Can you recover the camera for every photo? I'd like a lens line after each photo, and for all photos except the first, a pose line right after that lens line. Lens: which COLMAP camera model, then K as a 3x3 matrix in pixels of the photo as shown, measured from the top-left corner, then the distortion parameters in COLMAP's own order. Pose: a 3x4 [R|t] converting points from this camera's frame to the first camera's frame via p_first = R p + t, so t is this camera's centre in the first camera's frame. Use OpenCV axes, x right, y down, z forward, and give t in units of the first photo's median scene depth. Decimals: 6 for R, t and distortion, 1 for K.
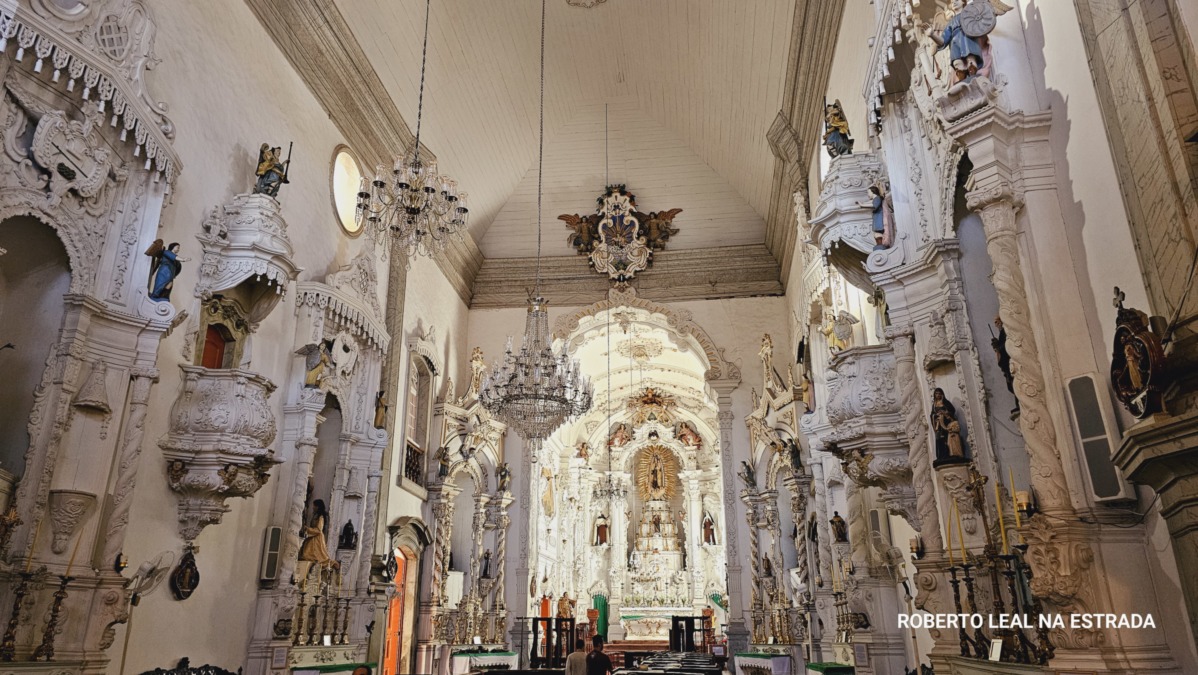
lens RADIAL K [[799.3, 0, 596.2], [0, 799.3, 343.5], [0, 0, 1]] dist [0.087596, -0.086108]
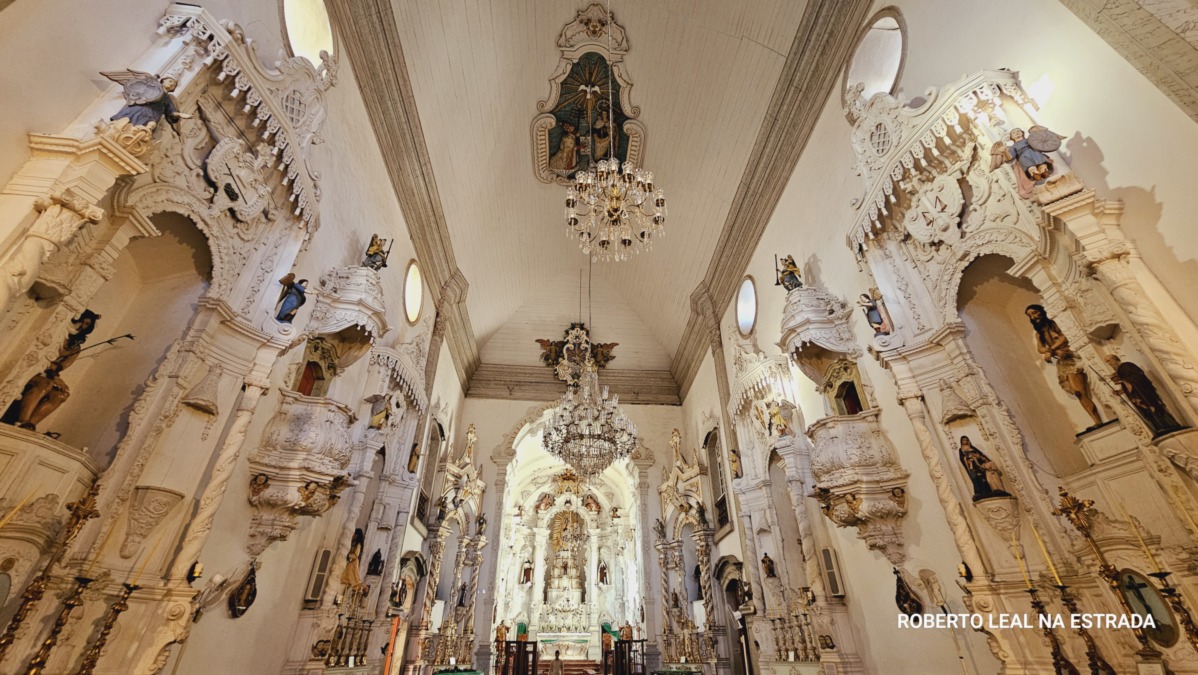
lens RADIAL K [[489.5, 0, 598.0], [0, 489.5, 334.5], [0, 0, 1]] dist [-0.003423, 0.001200]
pose [[0.979668, 0.106560, 0.169985, -0.108272], [-0.064497, 0.969587, -0.236098, 0.045500], [-0.189973, 0.220334, 0.956746, 0.133276]]
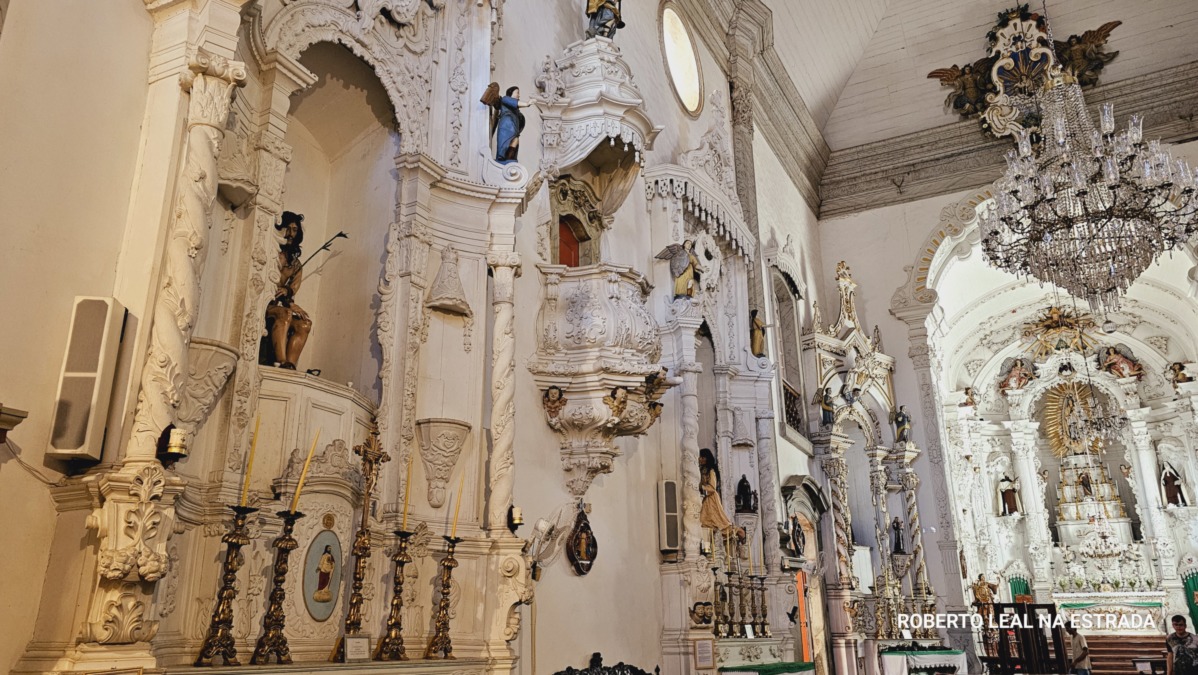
lens RADIAL K [[860.5, 0, 593.8], [0, 860.5, 345.3], [0, 0, 1]] dist [0.083038, -0.086541]
pose [[0.932020, -0.118128, -0.342615, -0.106650], [0.128607, 0.991664, 0.007941, 0.053642], [0.338821, -0.051464, 0.939442, 0.143667]]
